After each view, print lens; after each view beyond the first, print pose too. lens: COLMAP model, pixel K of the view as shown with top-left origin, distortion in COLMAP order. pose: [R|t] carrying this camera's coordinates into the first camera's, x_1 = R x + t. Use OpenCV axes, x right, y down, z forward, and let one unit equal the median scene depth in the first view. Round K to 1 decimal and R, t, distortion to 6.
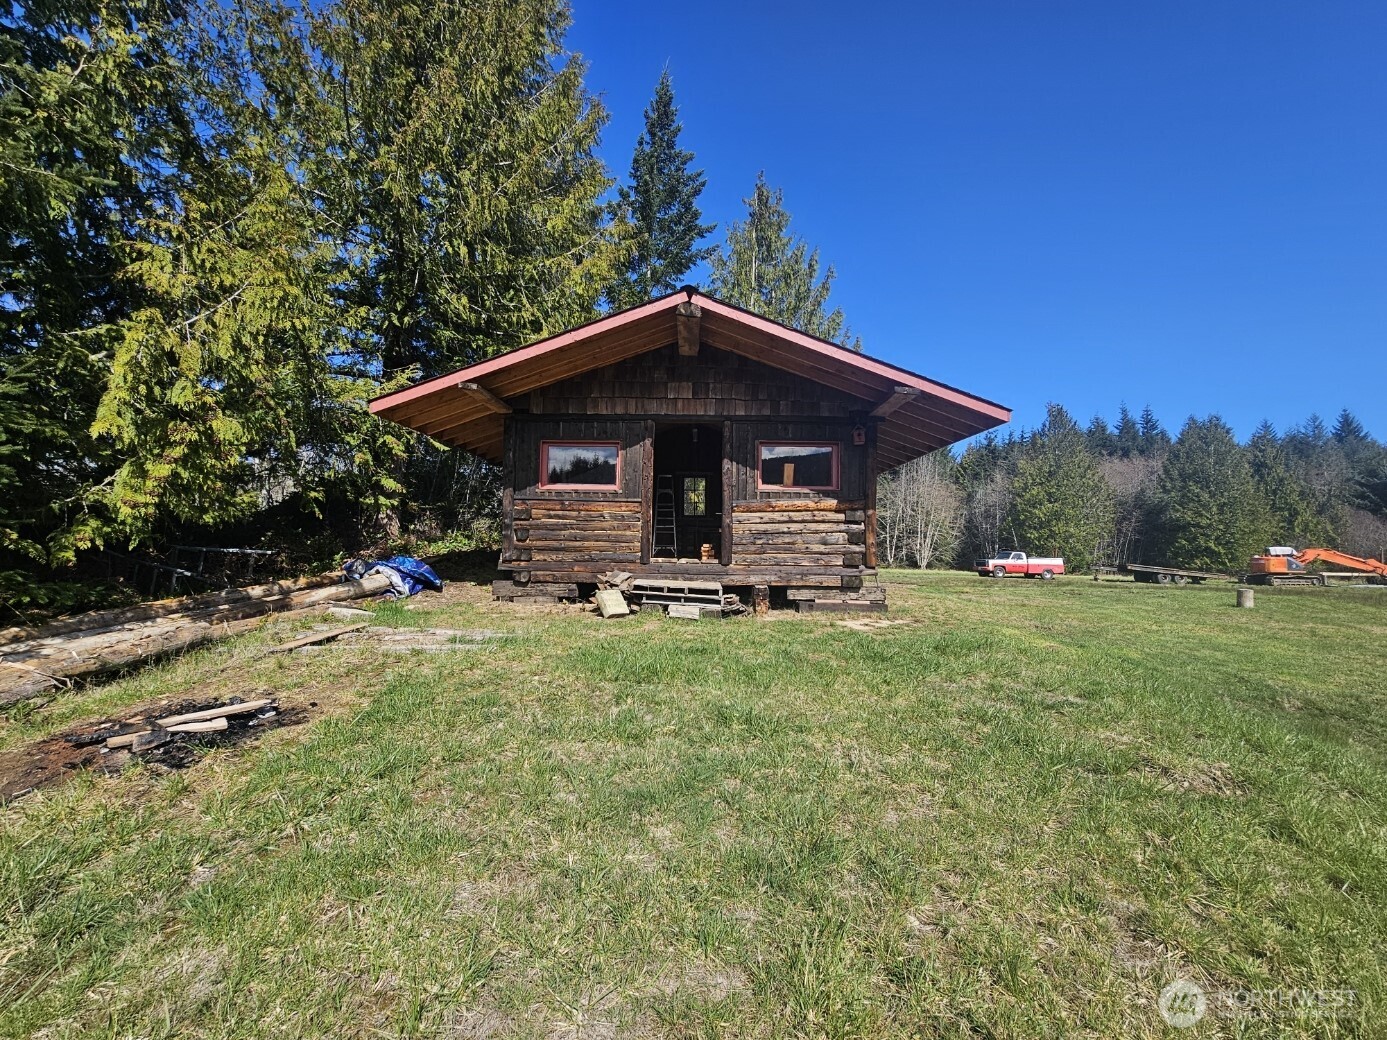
lens RADIAL K [[623.1, 0, 687.7], [0, 623.1, 521.2], [0, 0, 1]] dist [-0.005425, 0.000900]
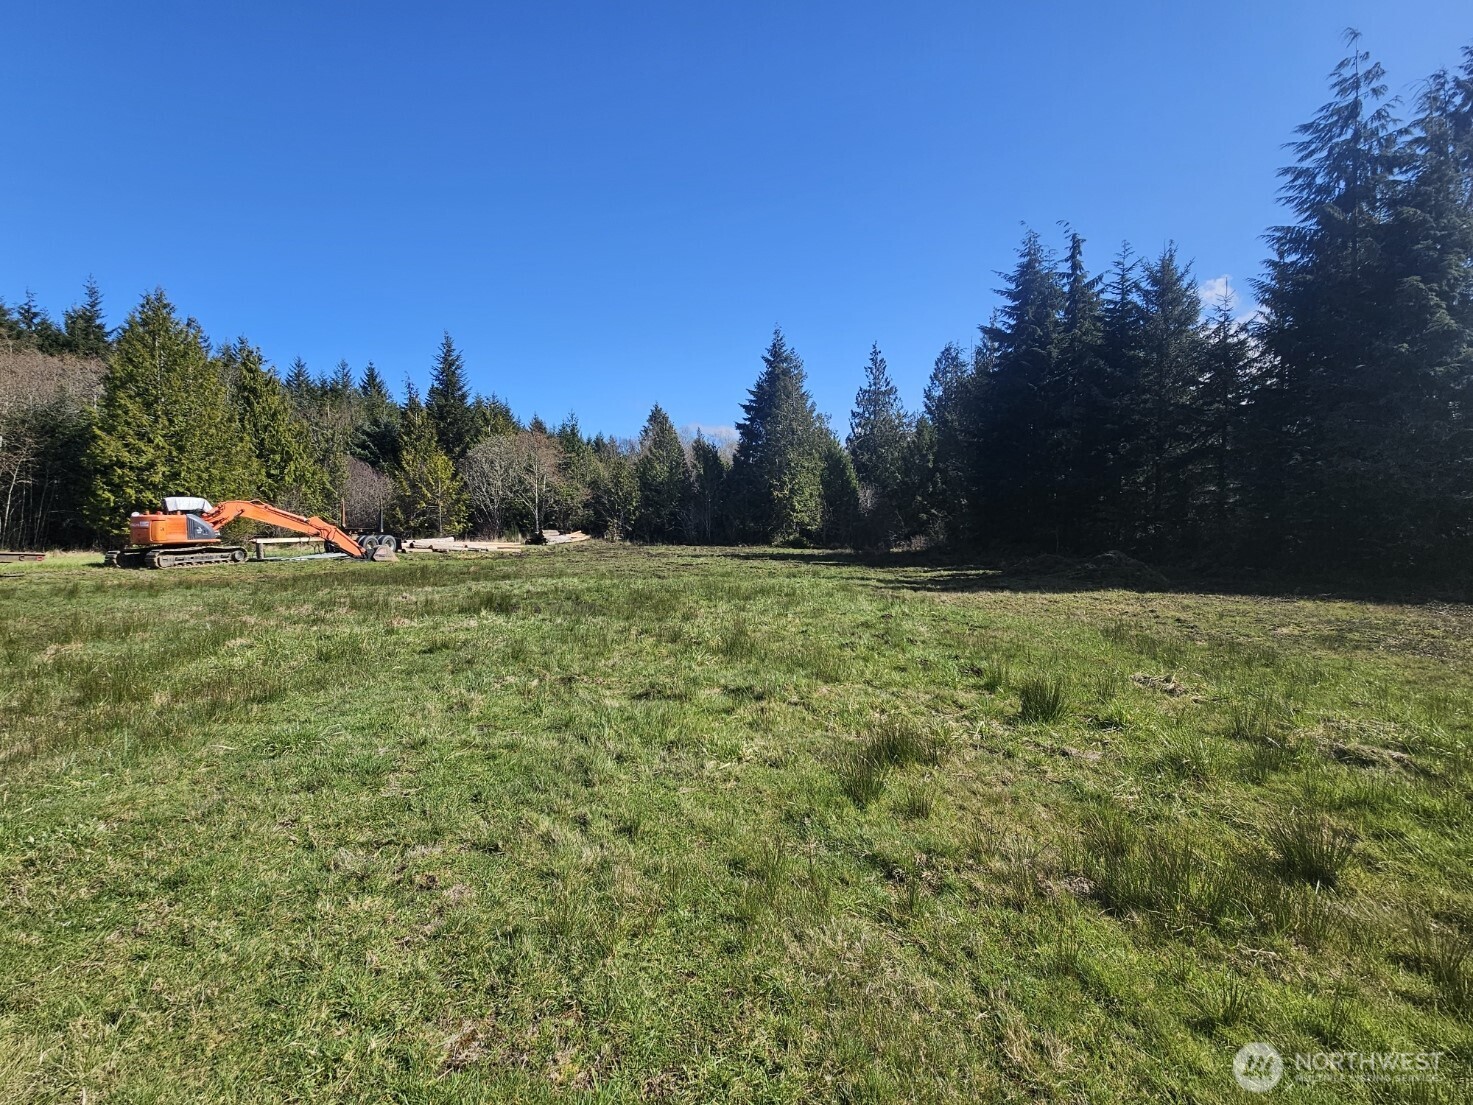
lens RADIAL K [[661.7, 0, 729.9], [0, 661.7, 552.7], [0, 0, 1]] dist [-0.005425, 0.000900]
pose [[0.293790, -0.062380, 0.953832, 0.356326], [-0.043044, 0.995993, 0.078396, 0.015766], [-0.954900, -0.064089, 0.289927, 0.236153]]
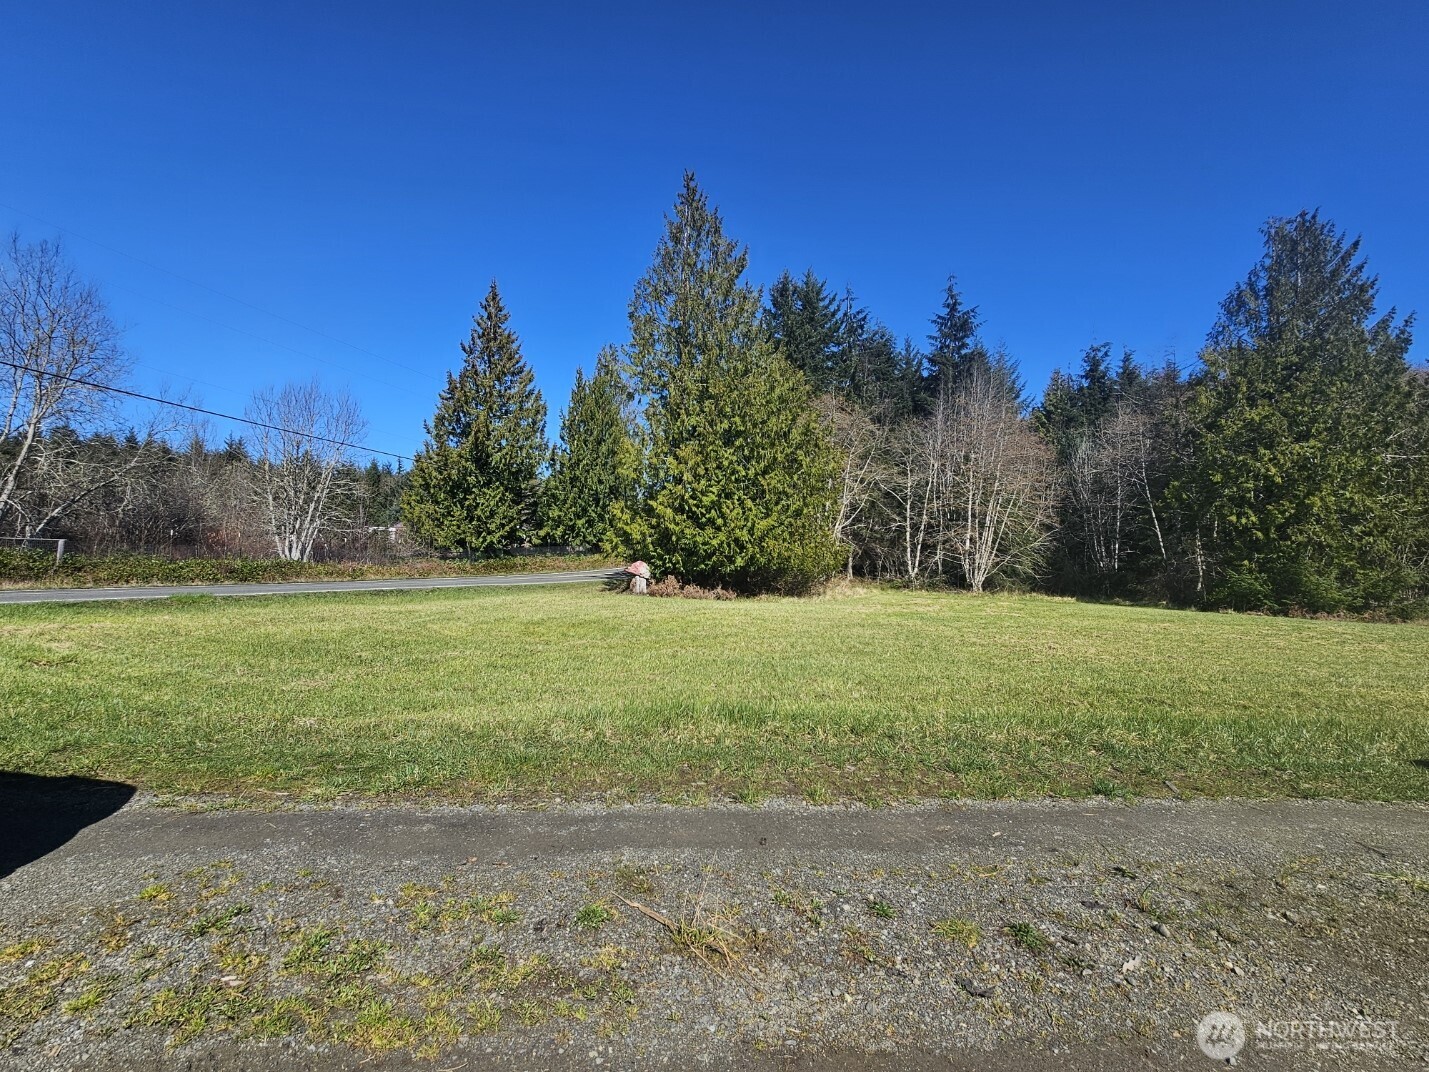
lens RADIAL K [[641.9, 0, 712.4], [0, 641.9, 535.1], [0, 0, 1]] dist [-0.005425, 0.000900]
pose [[0.999848, 0.005261, -0.016651, 0.216888], [-0.004988, 0.999853, 0.016426, 0.031088], [0.016735, -0.016340, 0.999726, 0.600692]]
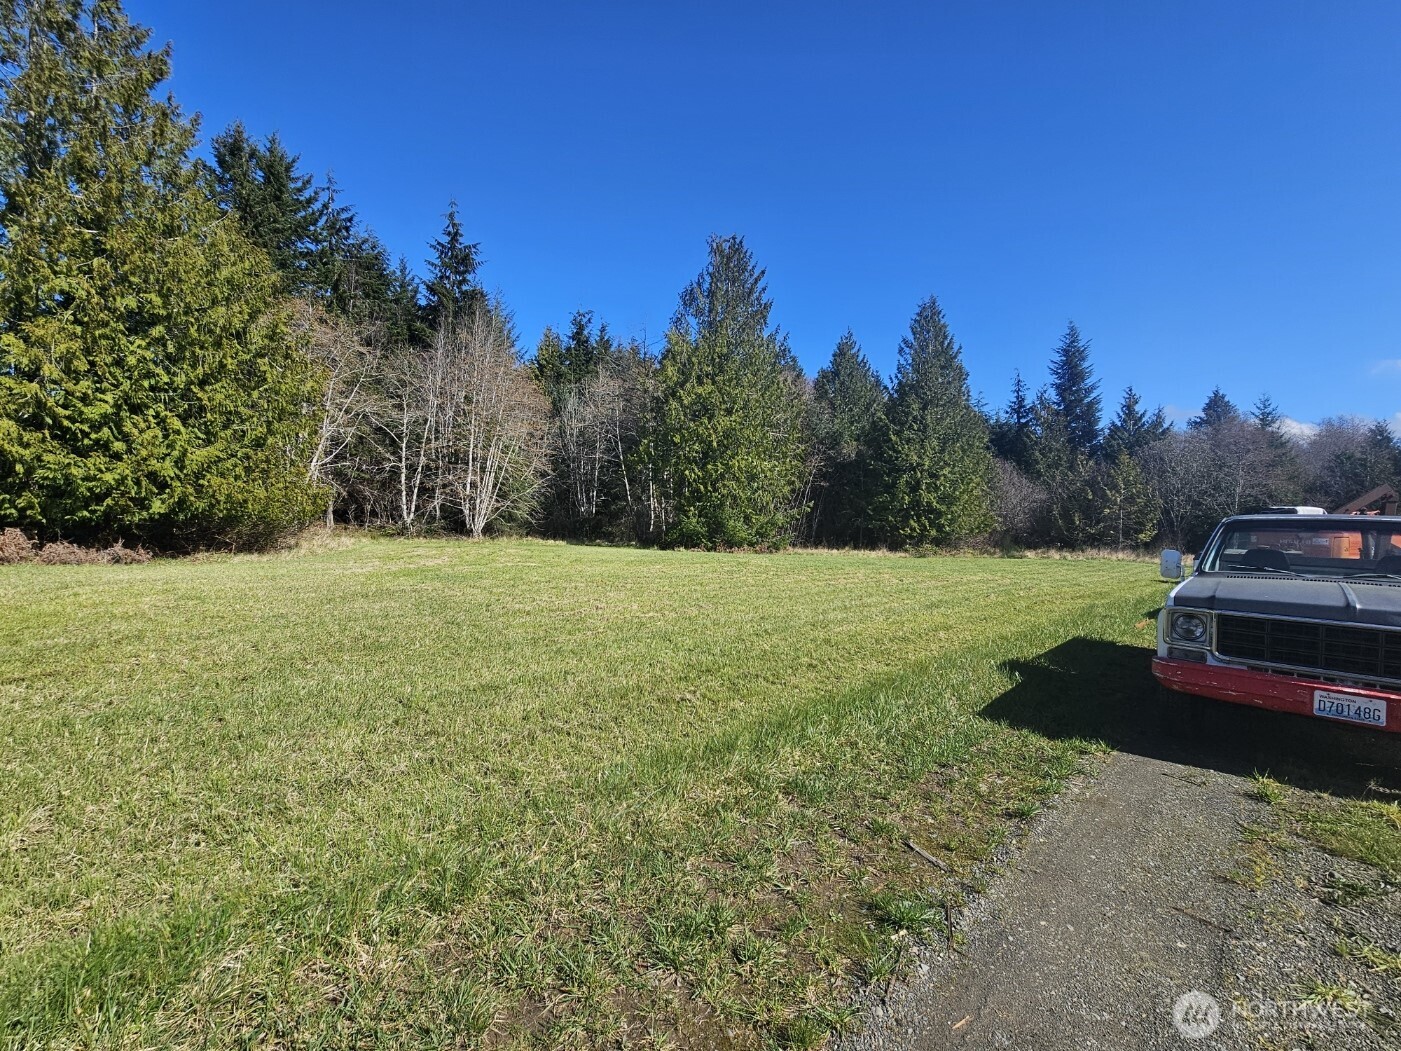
lens RADIAL K [[629.4, 0, 691.5], [0, 629.4, 520.3], [0, 0, 1]] dist [-0.005425, 0.000900]
pose [[0.748508, -0.001517, 0.663124, 0.220117], [-0.051889, 0.996797, 0.060851, 0.031795], [-0.661092, -0.079956, 0.746032, 0.648252]]
